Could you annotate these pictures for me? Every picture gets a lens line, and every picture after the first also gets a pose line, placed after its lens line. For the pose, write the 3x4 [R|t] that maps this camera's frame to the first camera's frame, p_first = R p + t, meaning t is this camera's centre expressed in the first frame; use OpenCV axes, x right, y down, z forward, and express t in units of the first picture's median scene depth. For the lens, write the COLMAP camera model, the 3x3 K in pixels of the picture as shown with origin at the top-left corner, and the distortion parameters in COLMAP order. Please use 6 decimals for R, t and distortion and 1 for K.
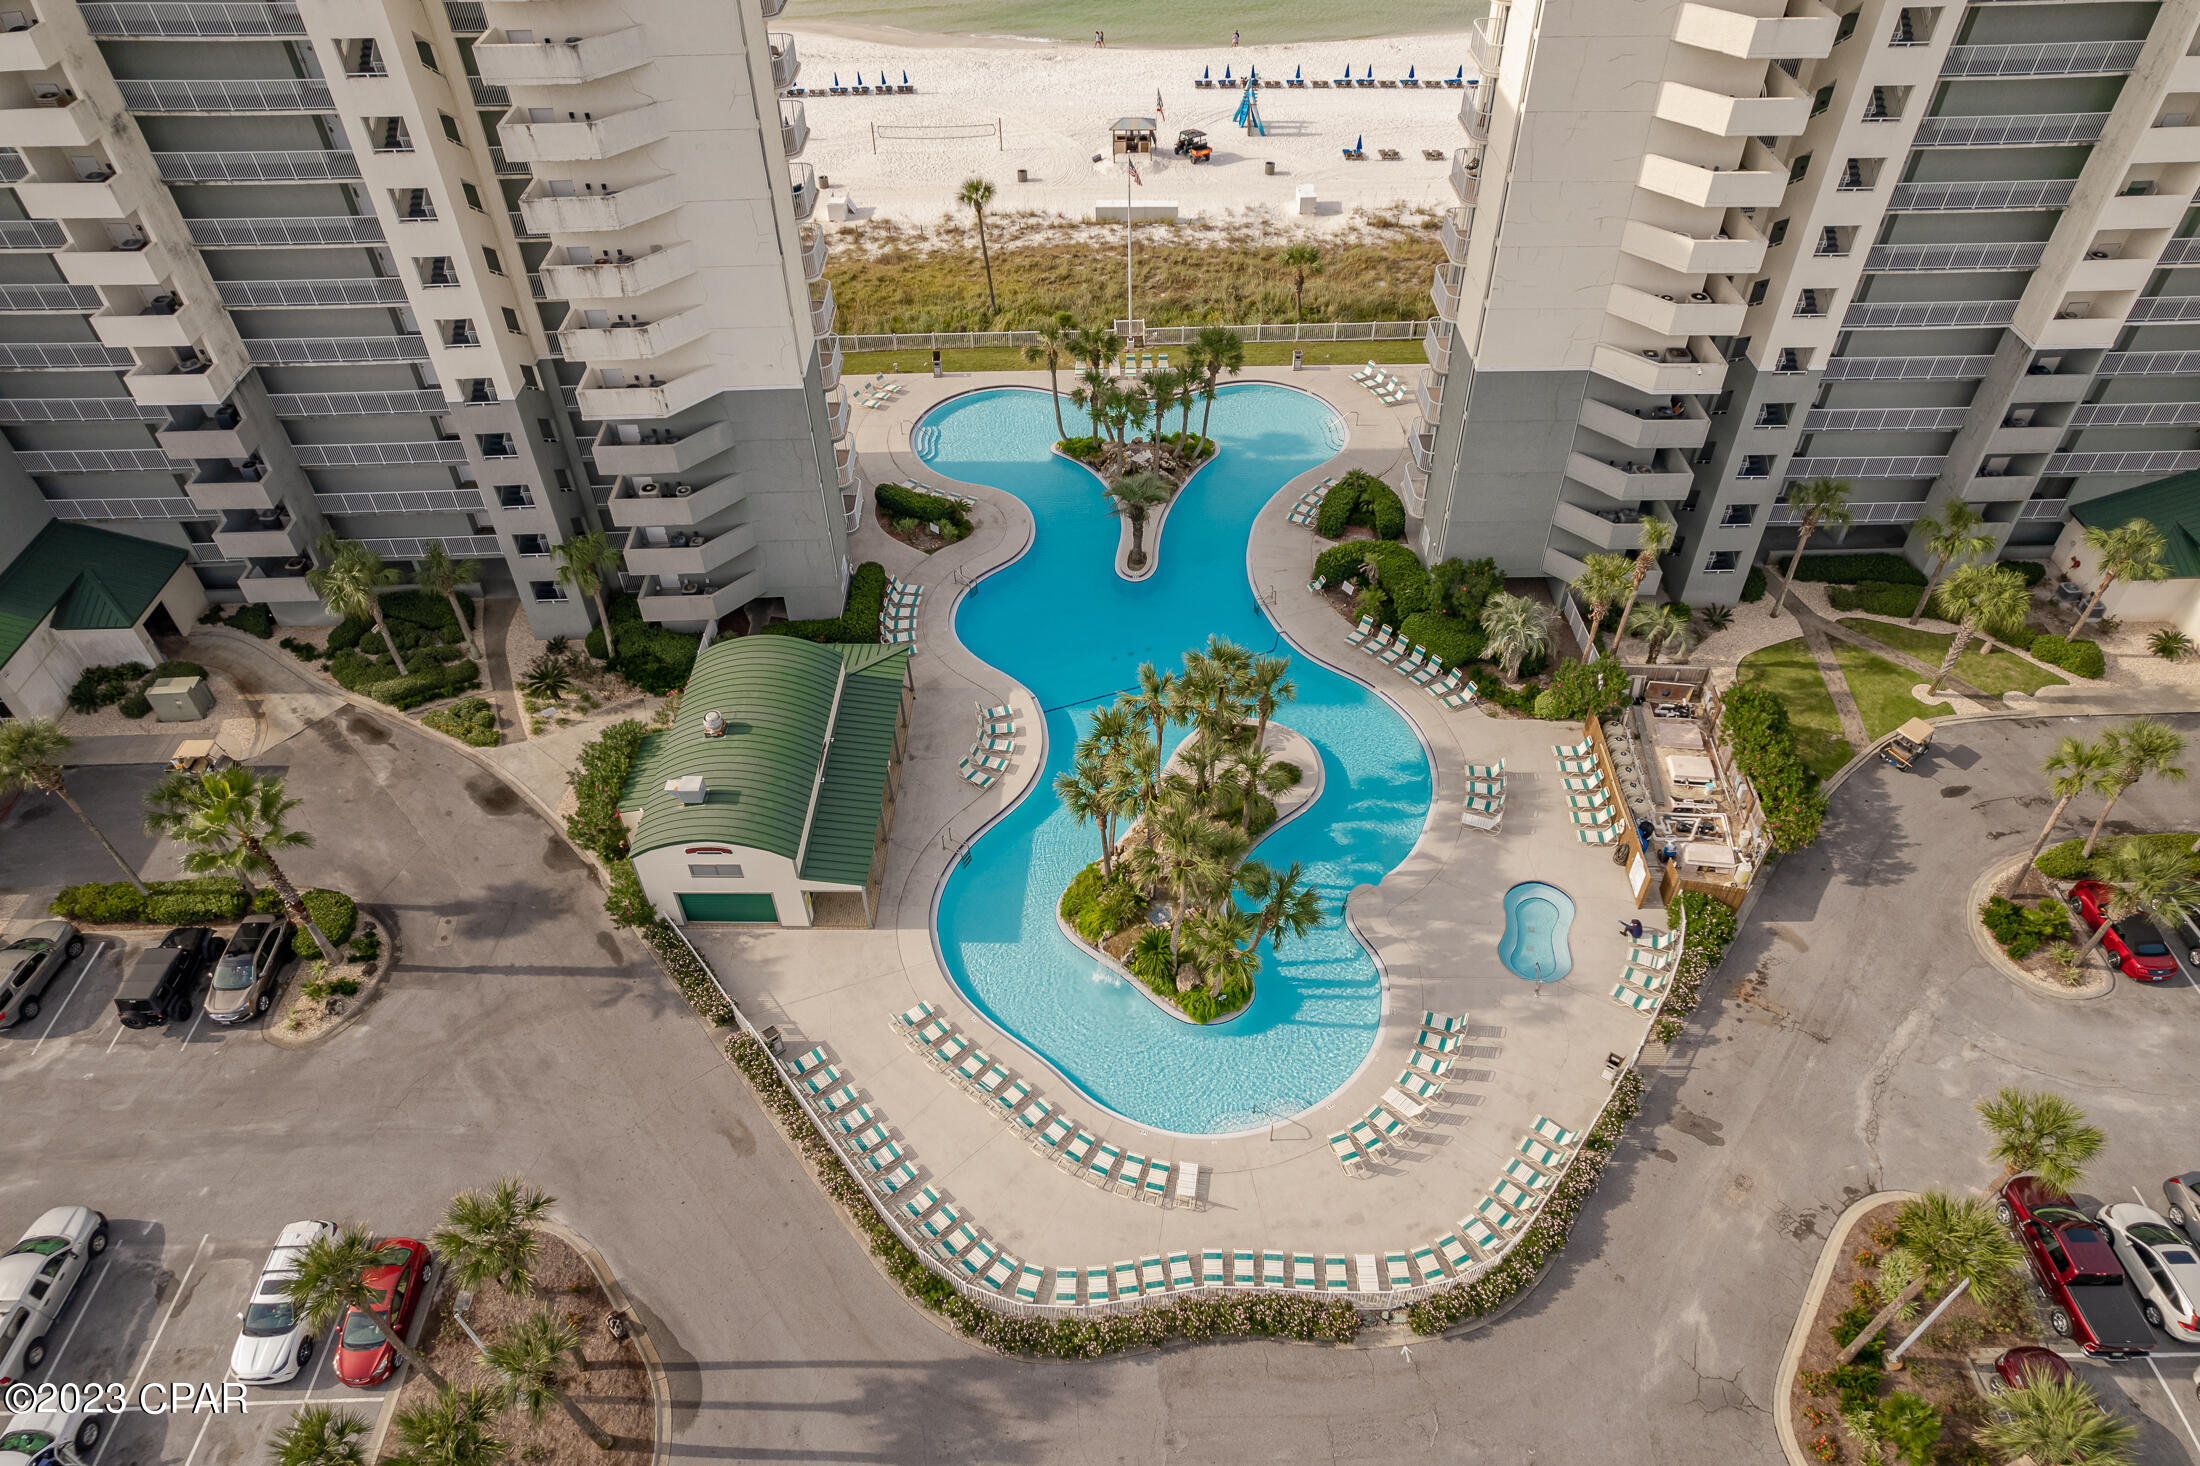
lens RADIAL K [[1407.5, 0, 1109.7], [0, 1407.5, 750.1], [0, 0, 1]] dist [-0.077324, 0.074847]
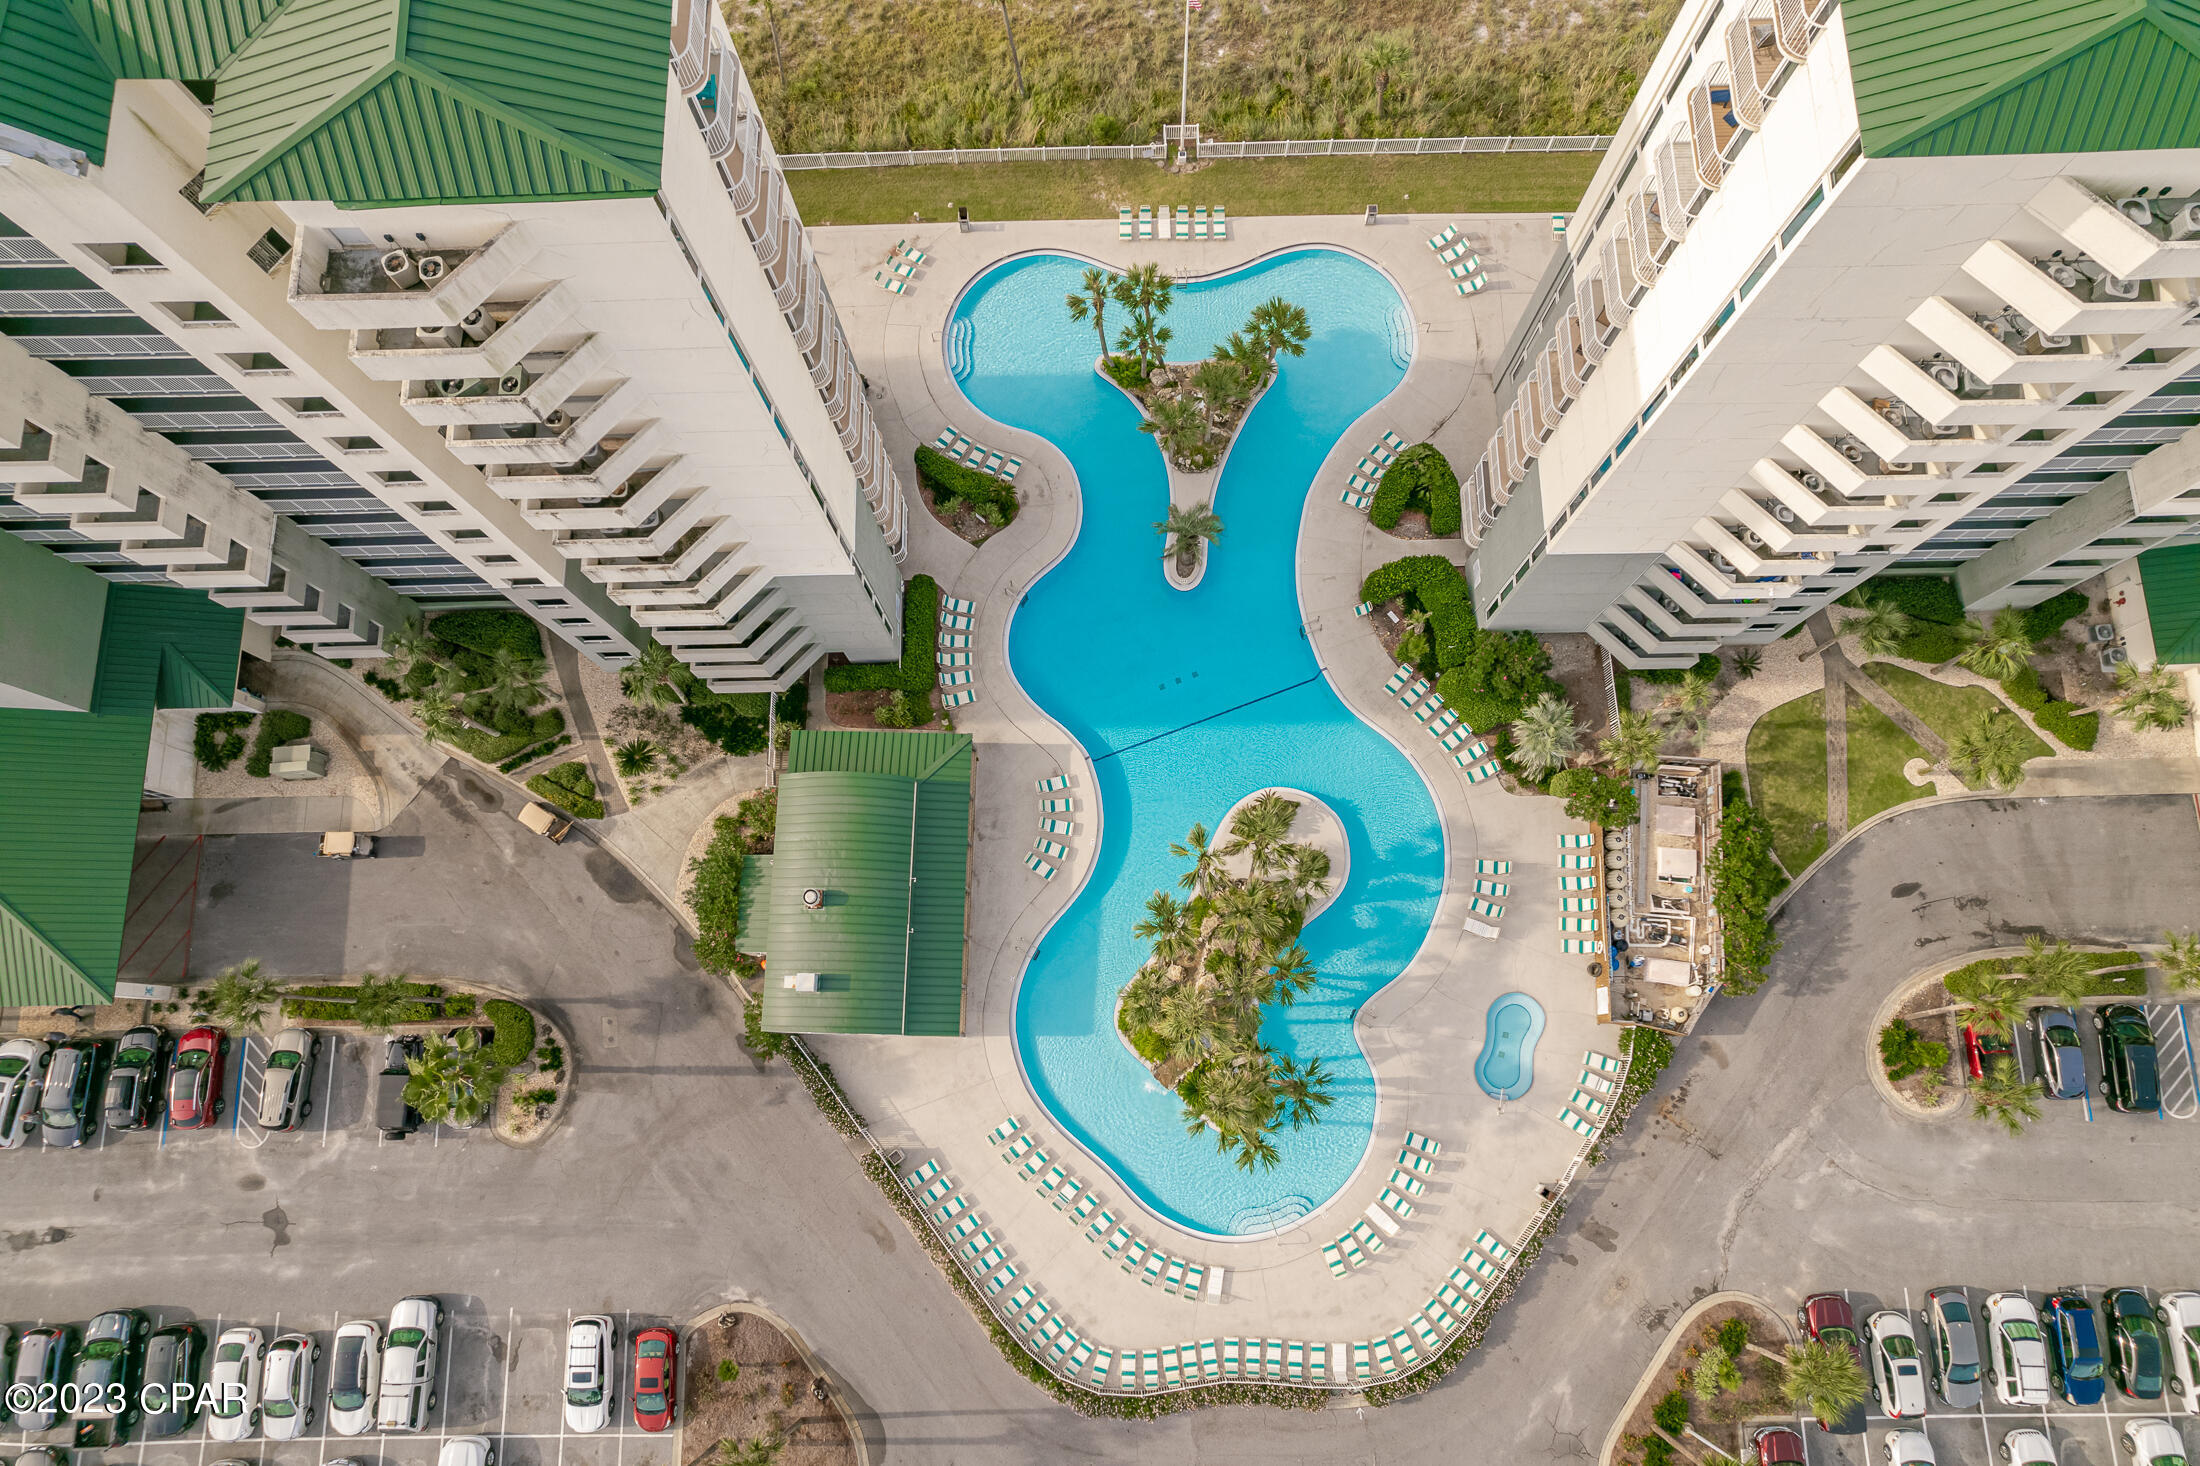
lens RADIAL K [[1407.5, 0, 1109.7], [0, 1407.5, 750.1], [0, 0, 1]] dist [-0.077324, 0.074847]
pose [[0.999972, 0.006827, -0.002987, -0.041076], [-0.004070, 0.836088, 0.548580, -0.755386], [0.006242, -0.548552, 0.836093, 0.122815]]
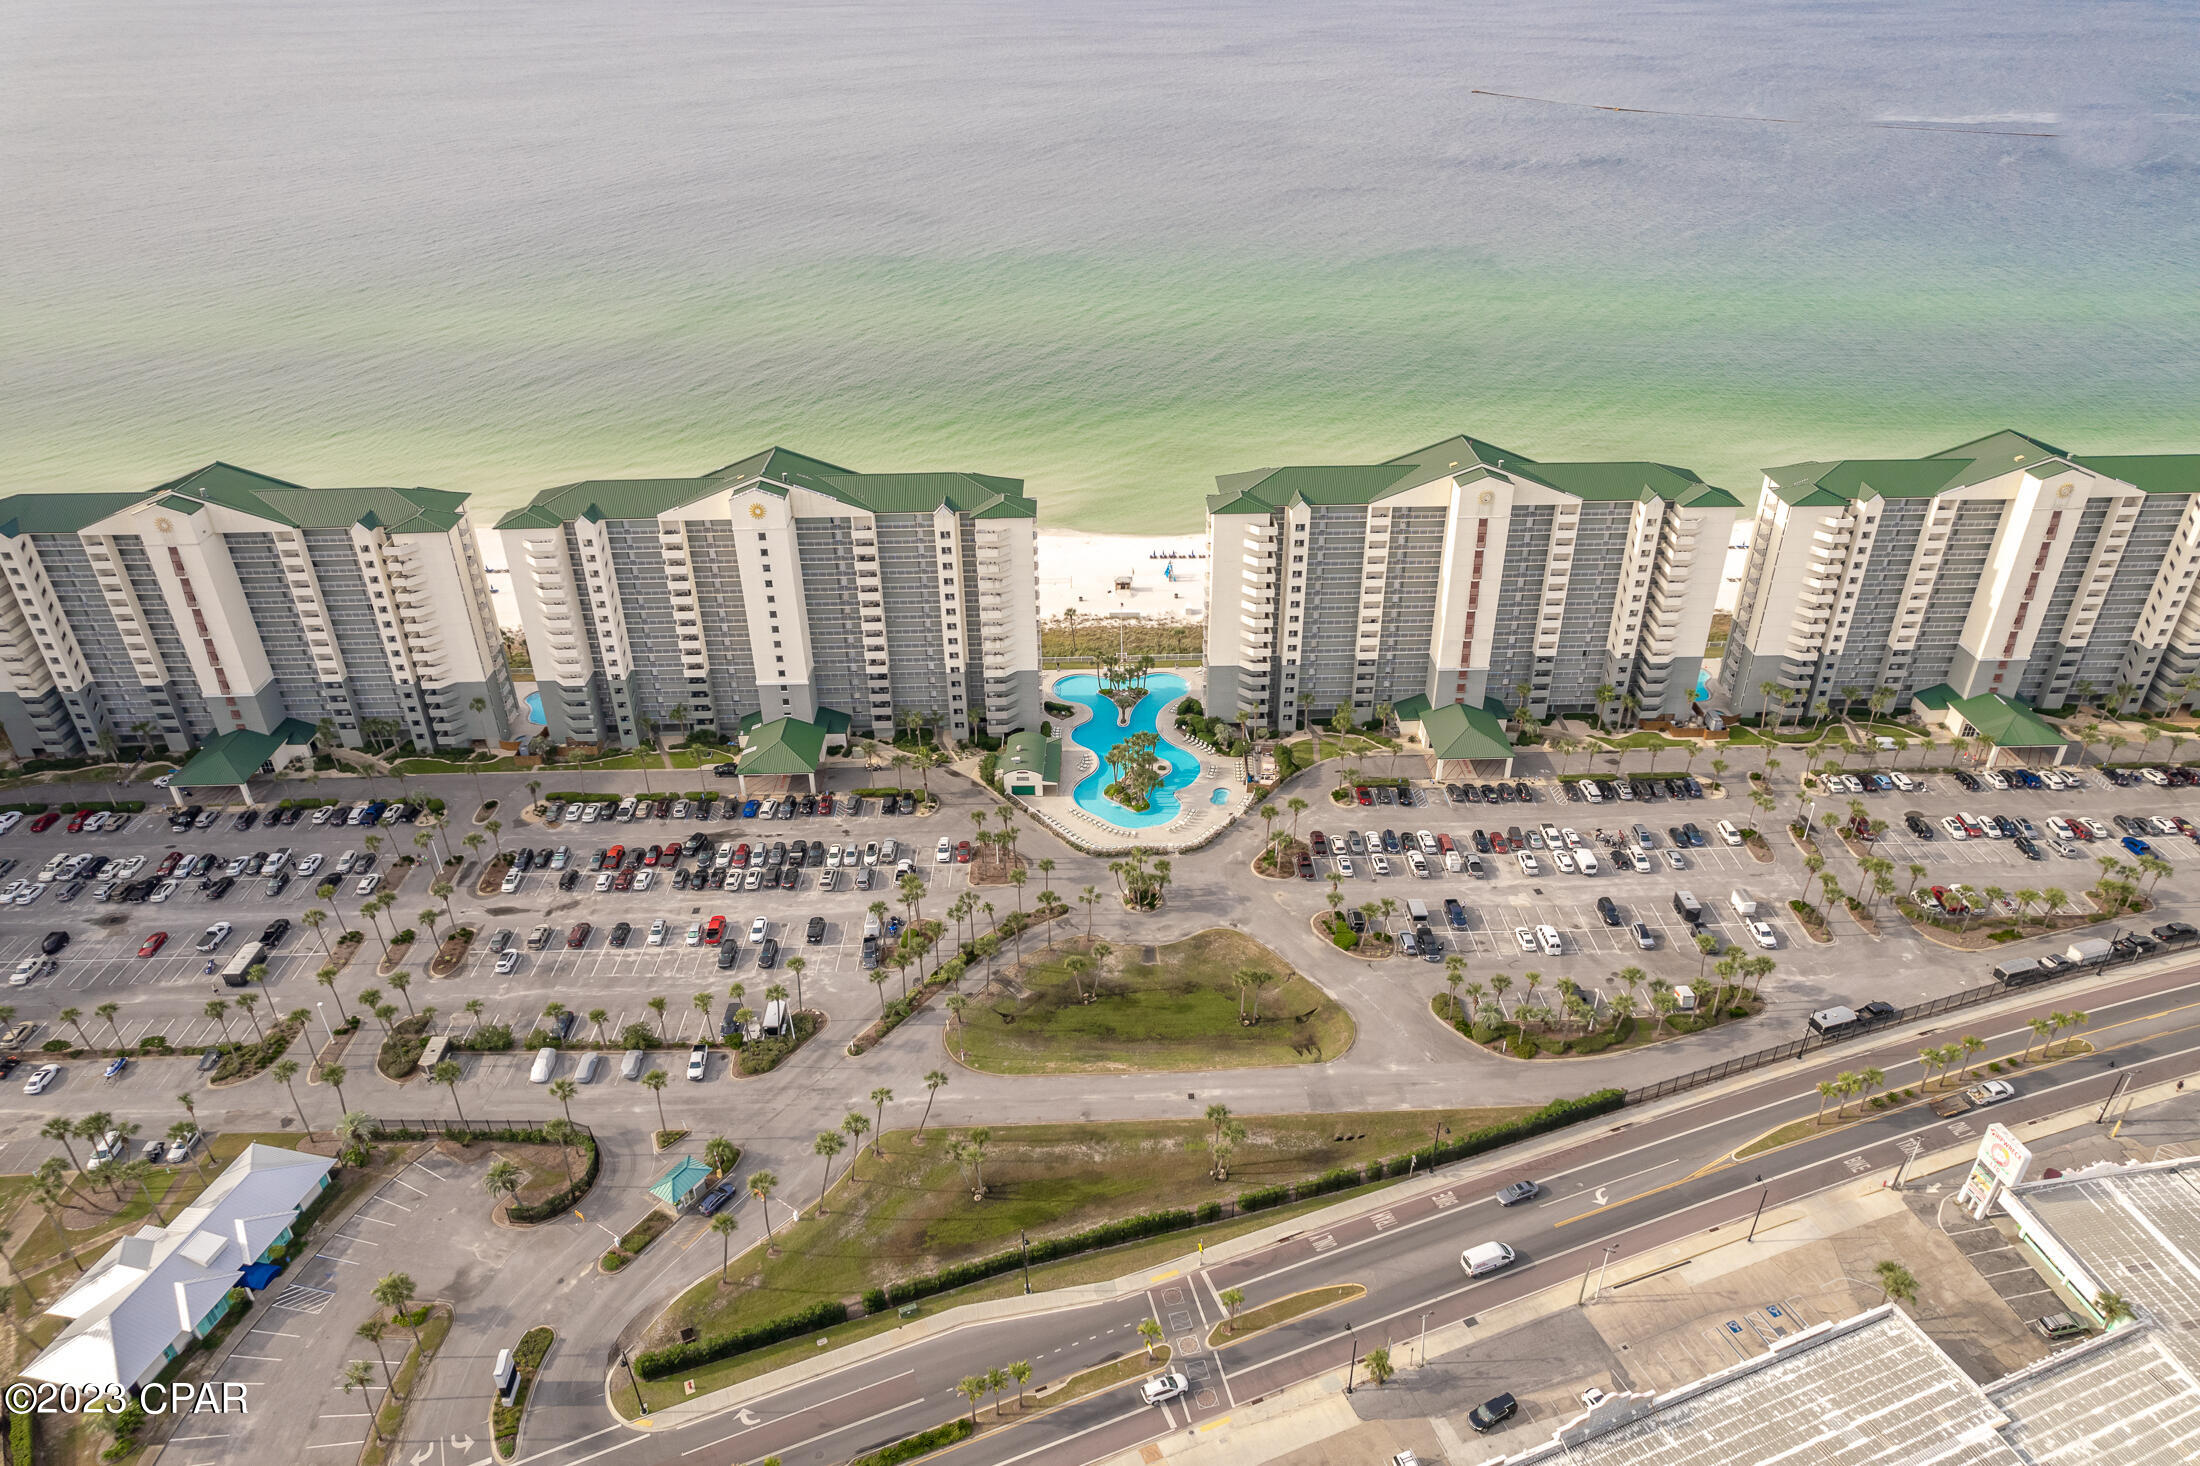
lens RADIAL K [[1407.5, 0, 1109.7], [0, 1407.5, 750.1], [0, 0, 1]] dist [-0.077324, 0.074847]
pose [[0.999999, 0.000339, 0.001440, -0.024595], [-0.000005, 0.974225, -0.225577, 0.929406], [-0.001480, 0.225577, 0.974224, -3.053543]]
